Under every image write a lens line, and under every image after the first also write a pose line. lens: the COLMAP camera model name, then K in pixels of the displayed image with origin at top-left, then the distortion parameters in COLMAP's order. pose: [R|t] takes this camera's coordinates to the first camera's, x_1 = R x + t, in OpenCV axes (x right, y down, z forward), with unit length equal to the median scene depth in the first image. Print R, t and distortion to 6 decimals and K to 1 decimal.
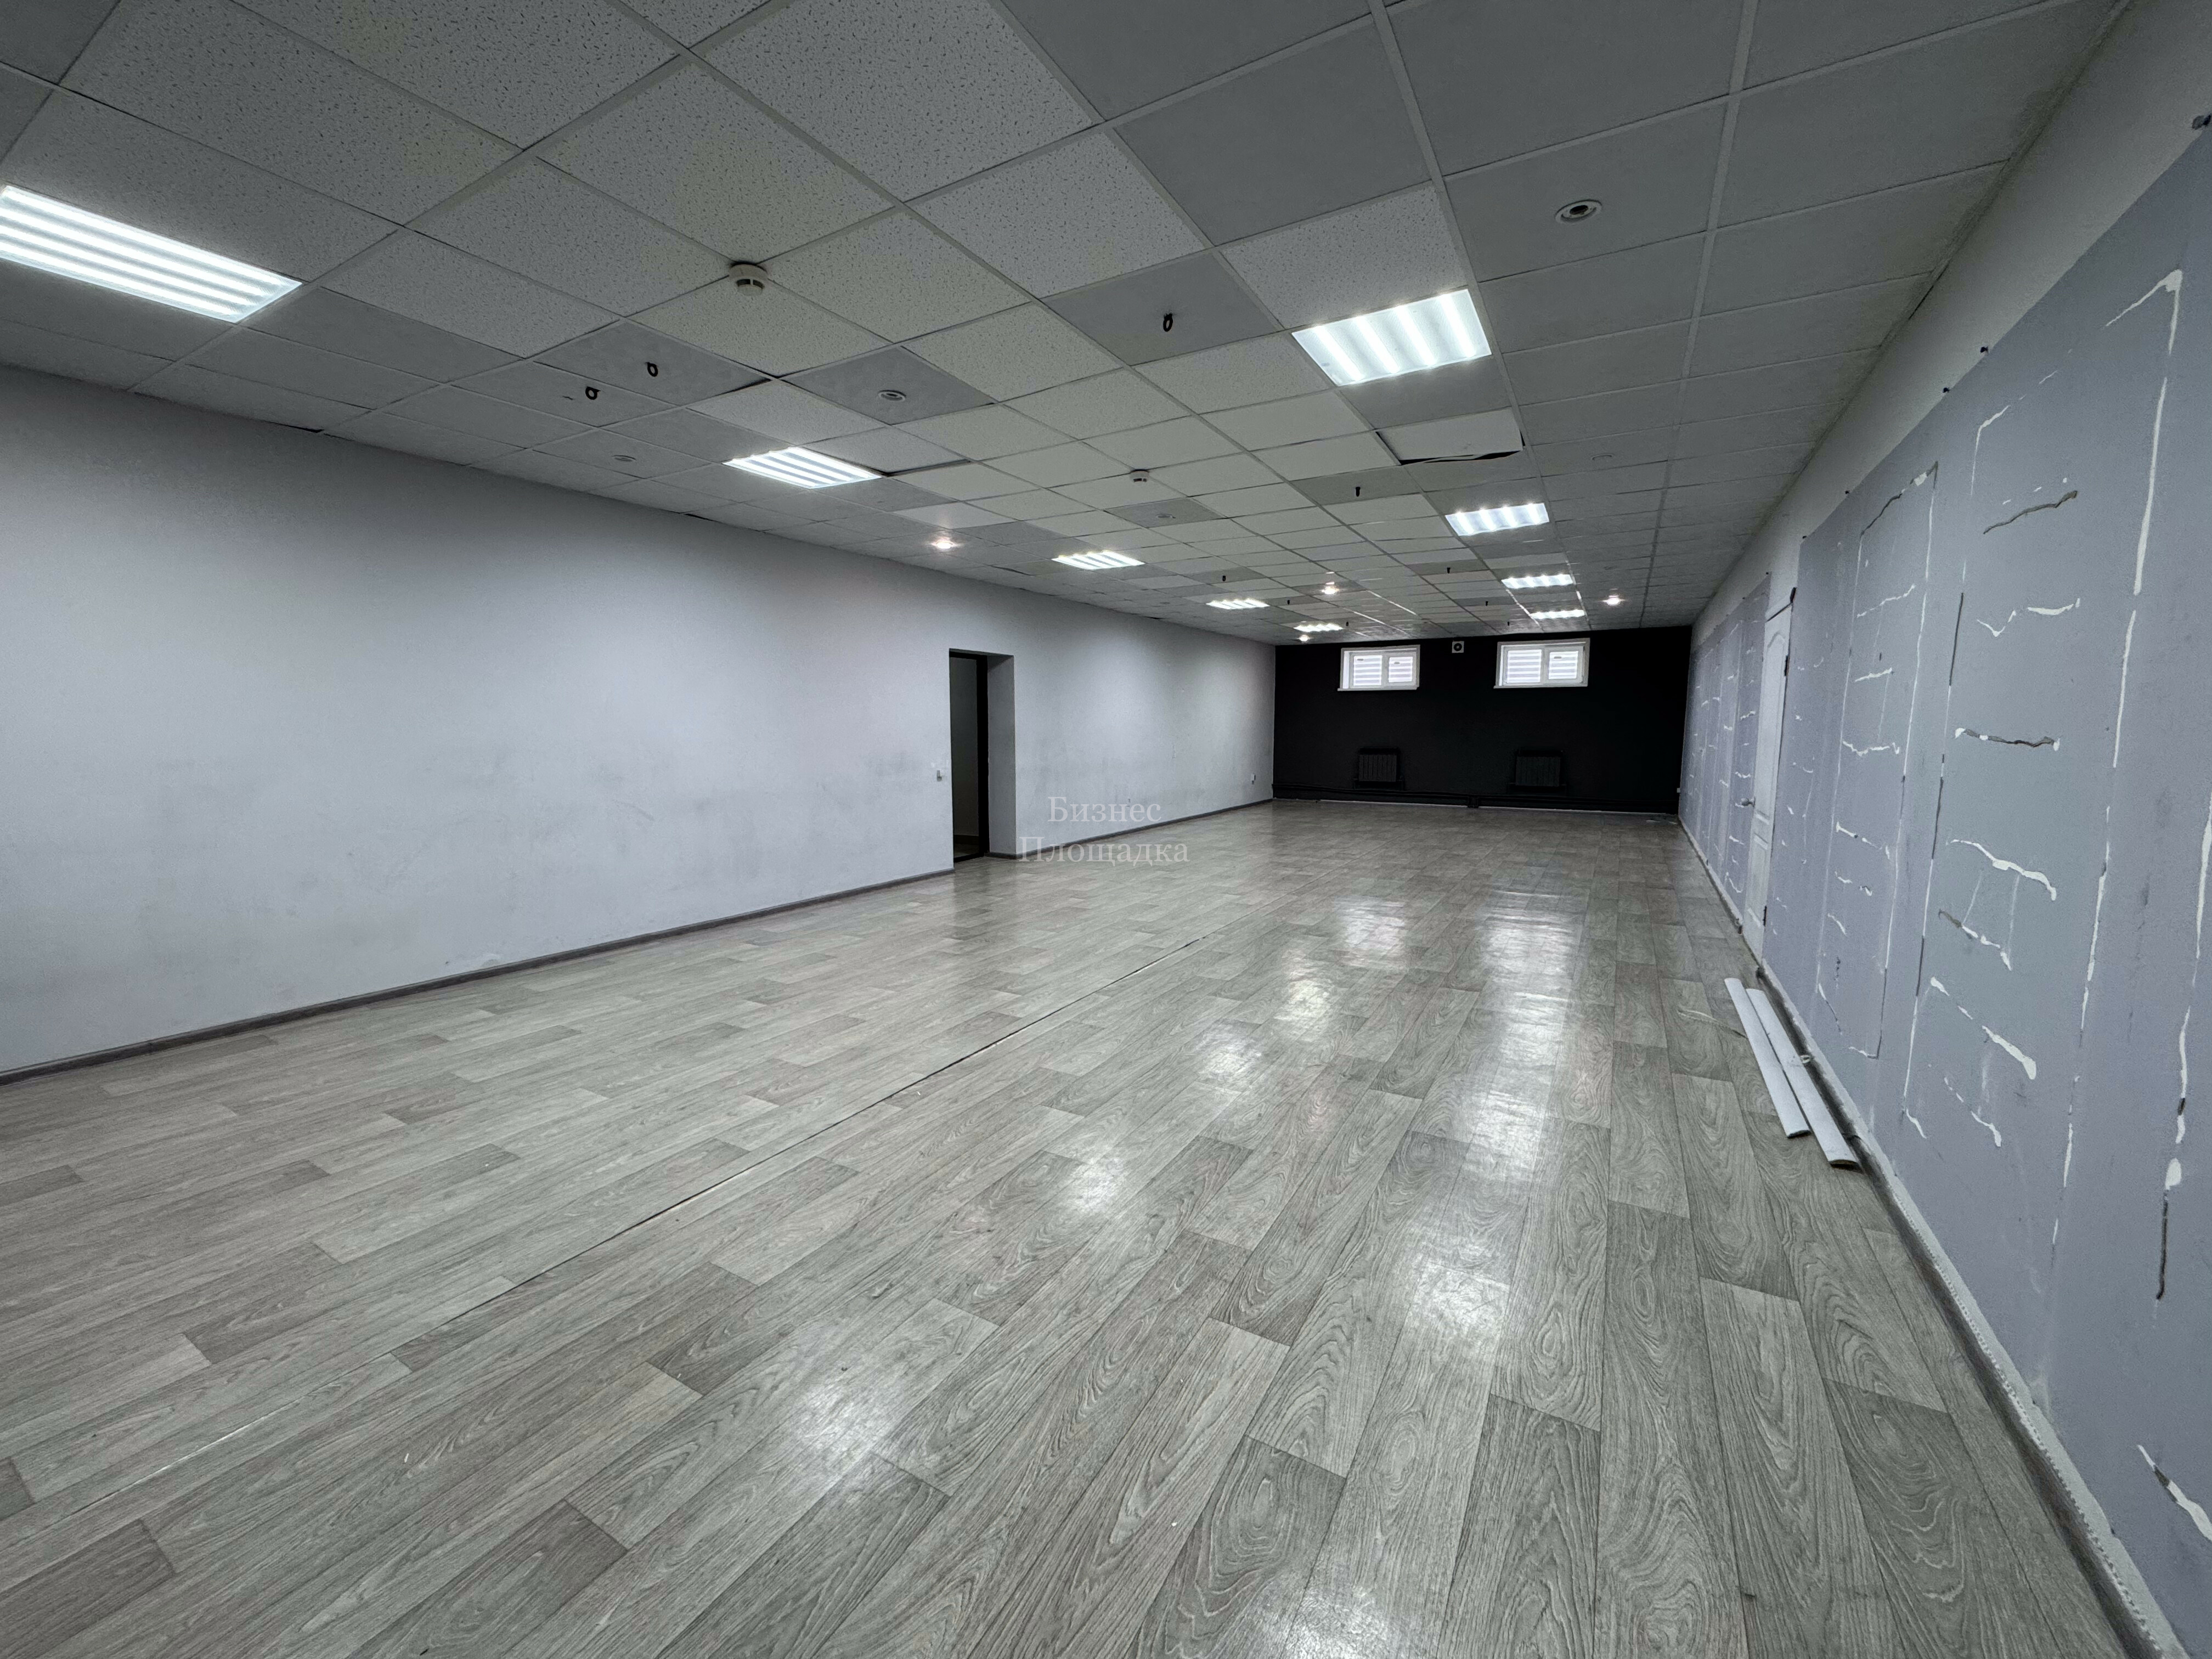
lens RADIAL K [[878.4, 0, 1108.5], [0, 878.4, 830.1], [0, 0, 1]] dist [-0.002116, 0.000081]
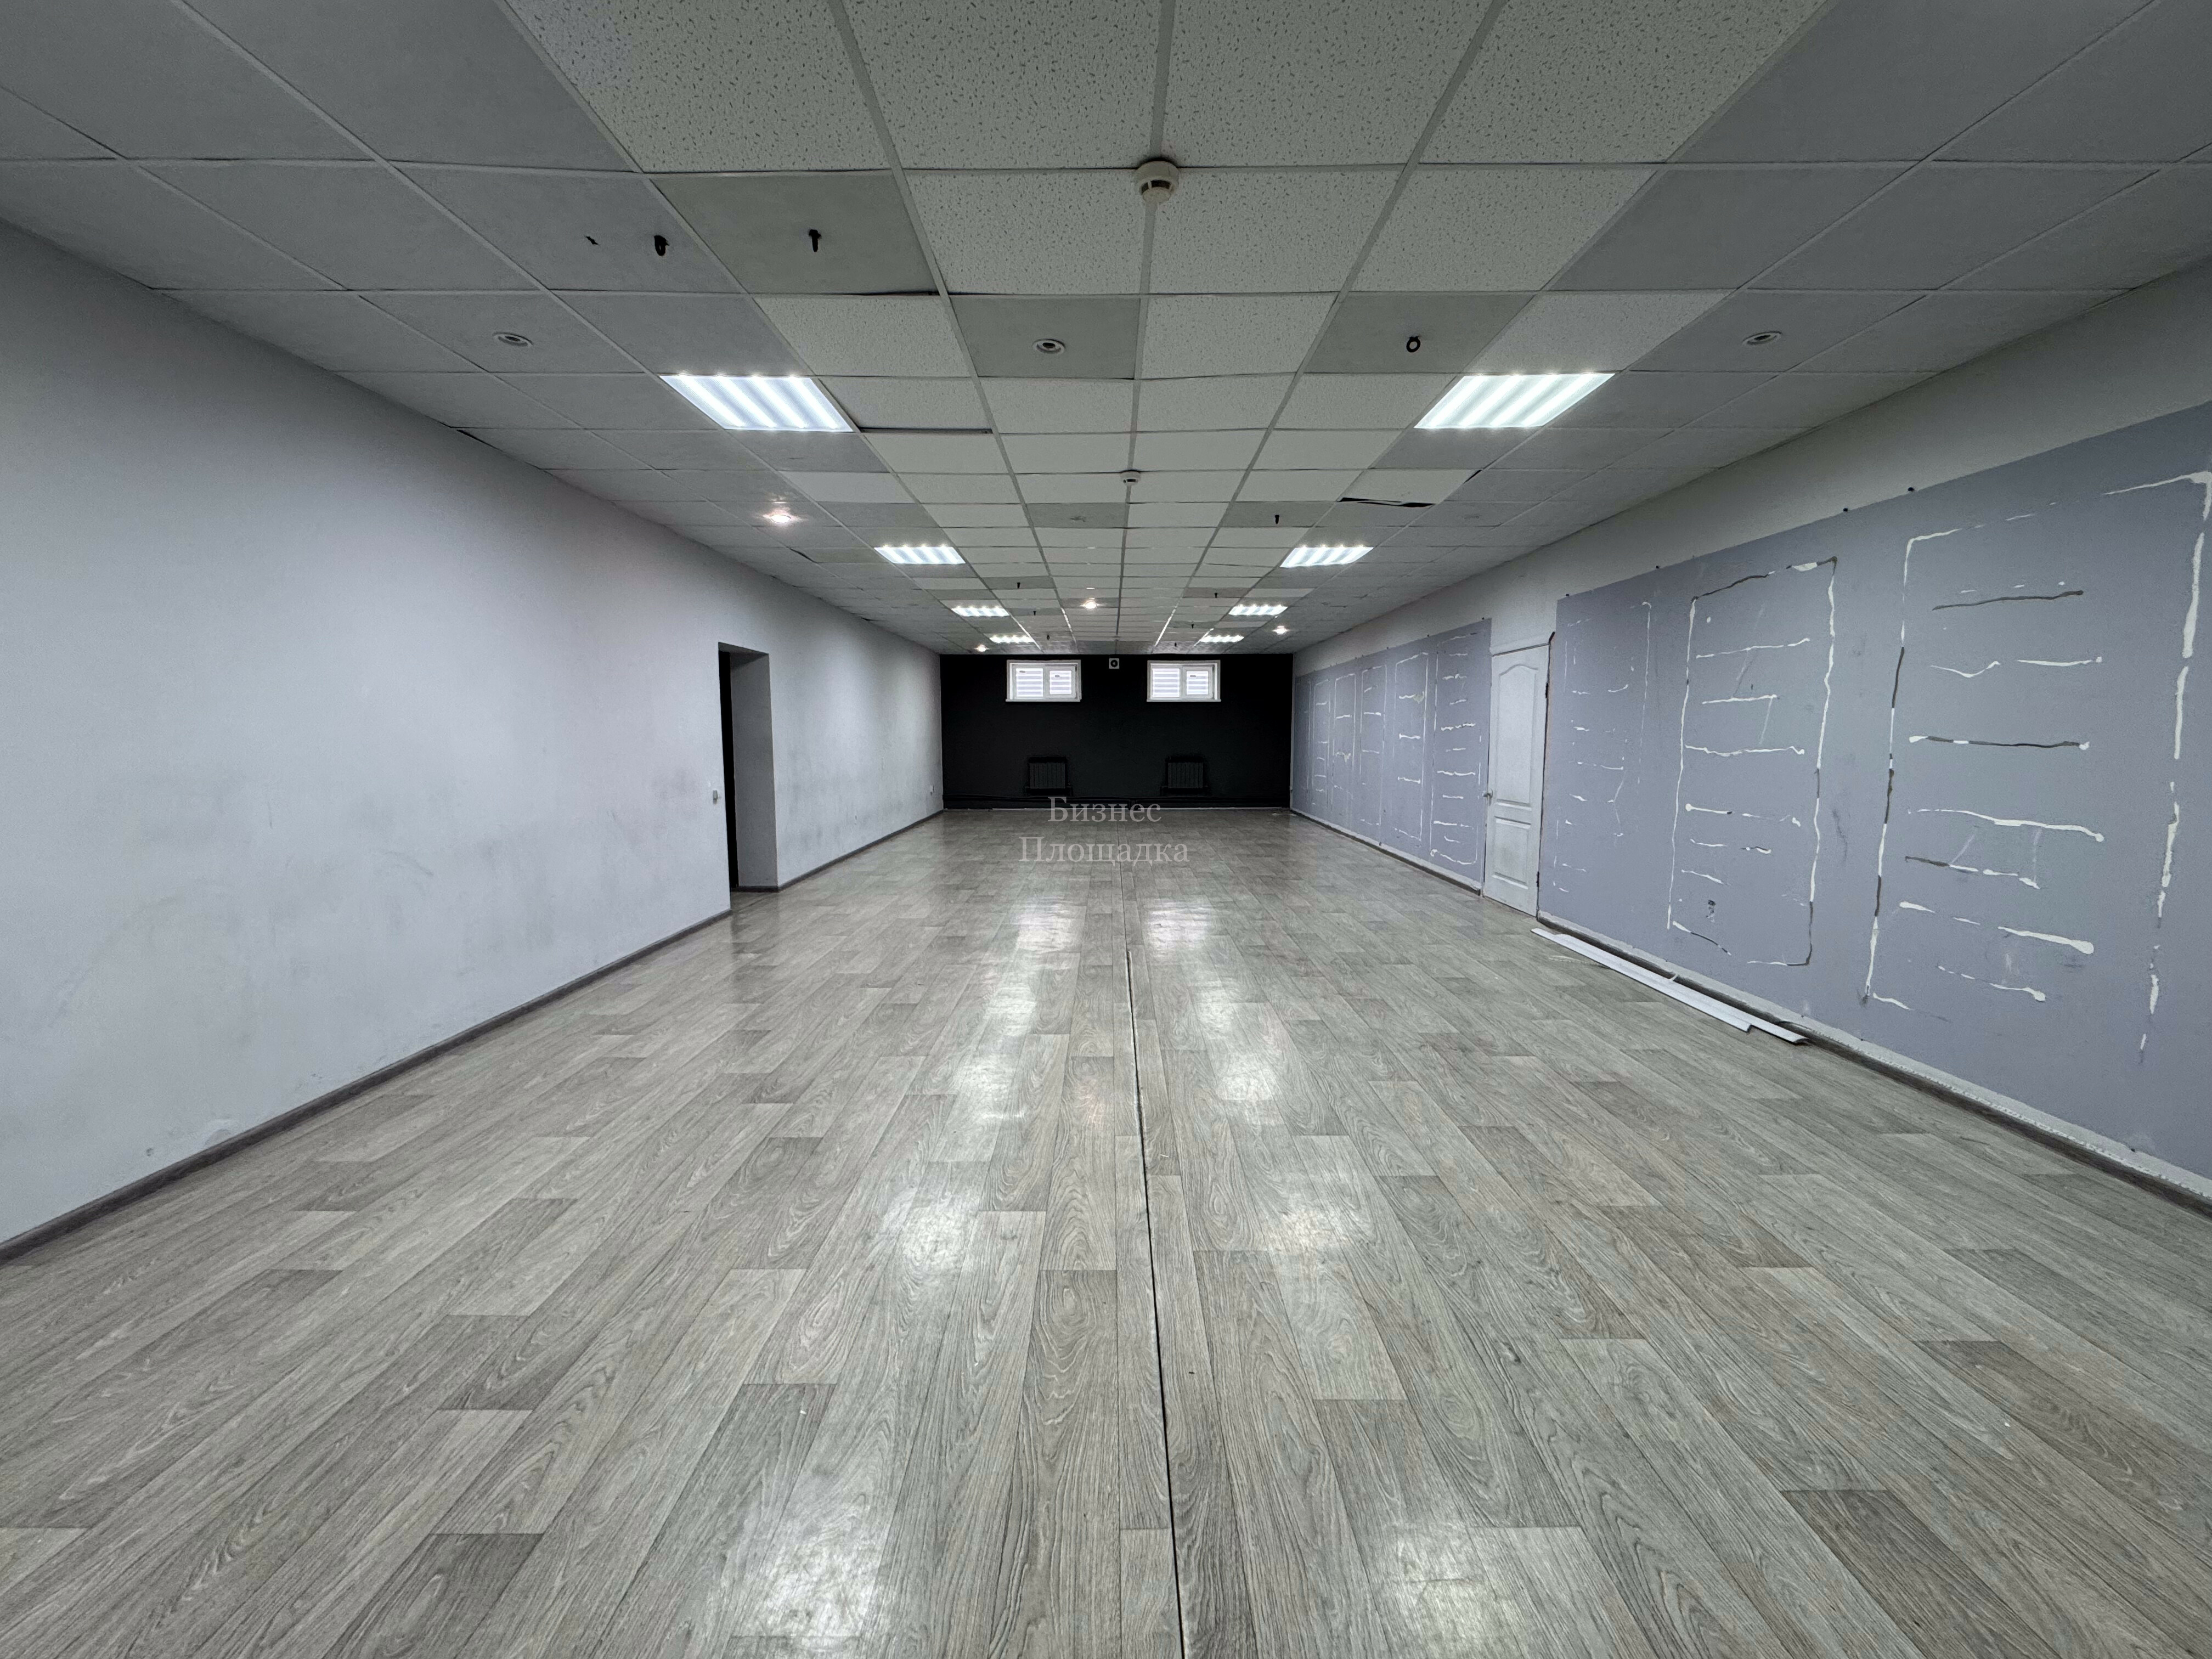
lens RADIAL K [[878.4, 0, 1108.3], [0, 878.4, 828.8], [0, 0, 1]] dist [-0.002116, 0.000081]
pose [[0.863773, -0.054224, 0.500955, -0.610811], [0.060564, 0.998158, 0.003616, -0.028130], [-0.500229, 0.027216, 0.865466, 0.235400]]
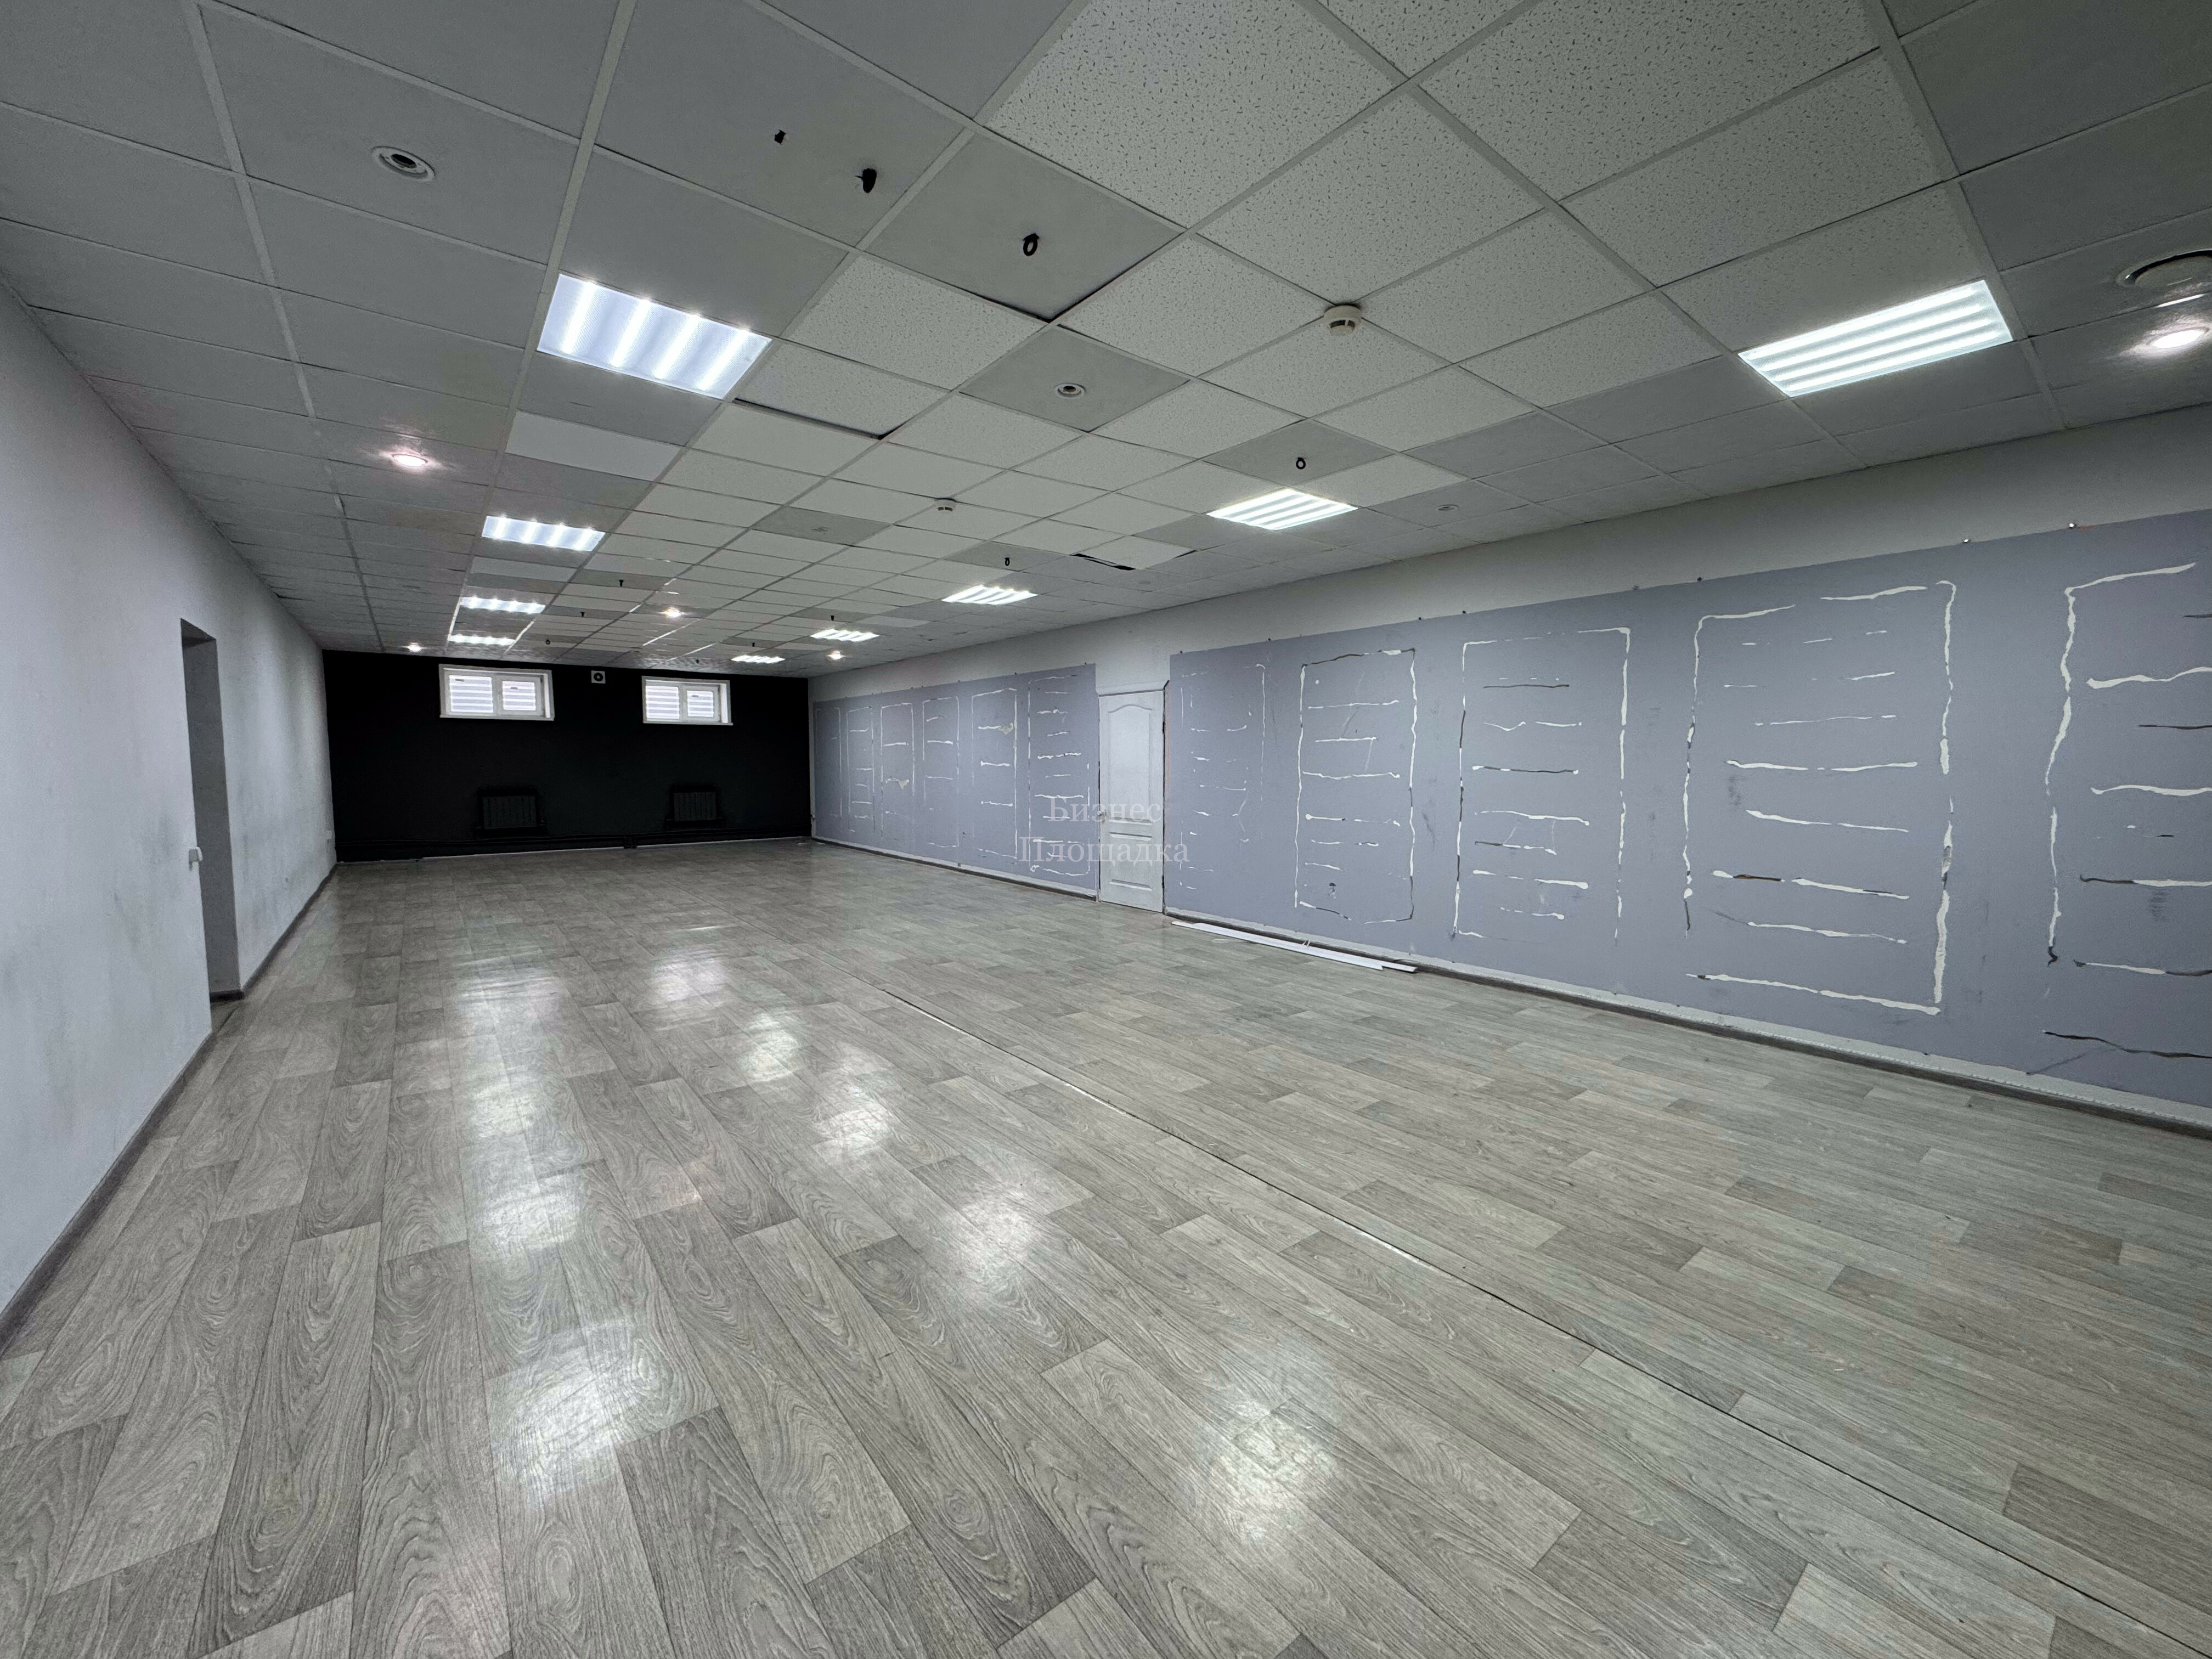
lens RADIAL K [[878.4, 0, 1109.6], [0, 878.4, 829.7], [0, 0, 1]] dist [-0.002116, 0.000081]
pose [[0.363807, -0.072036, 0.928685, -1.013164], [0.108261, 0.993518, 0.034654, -0.082105], [-0.925162, 0.087933, 0.369247, 0.640632]]
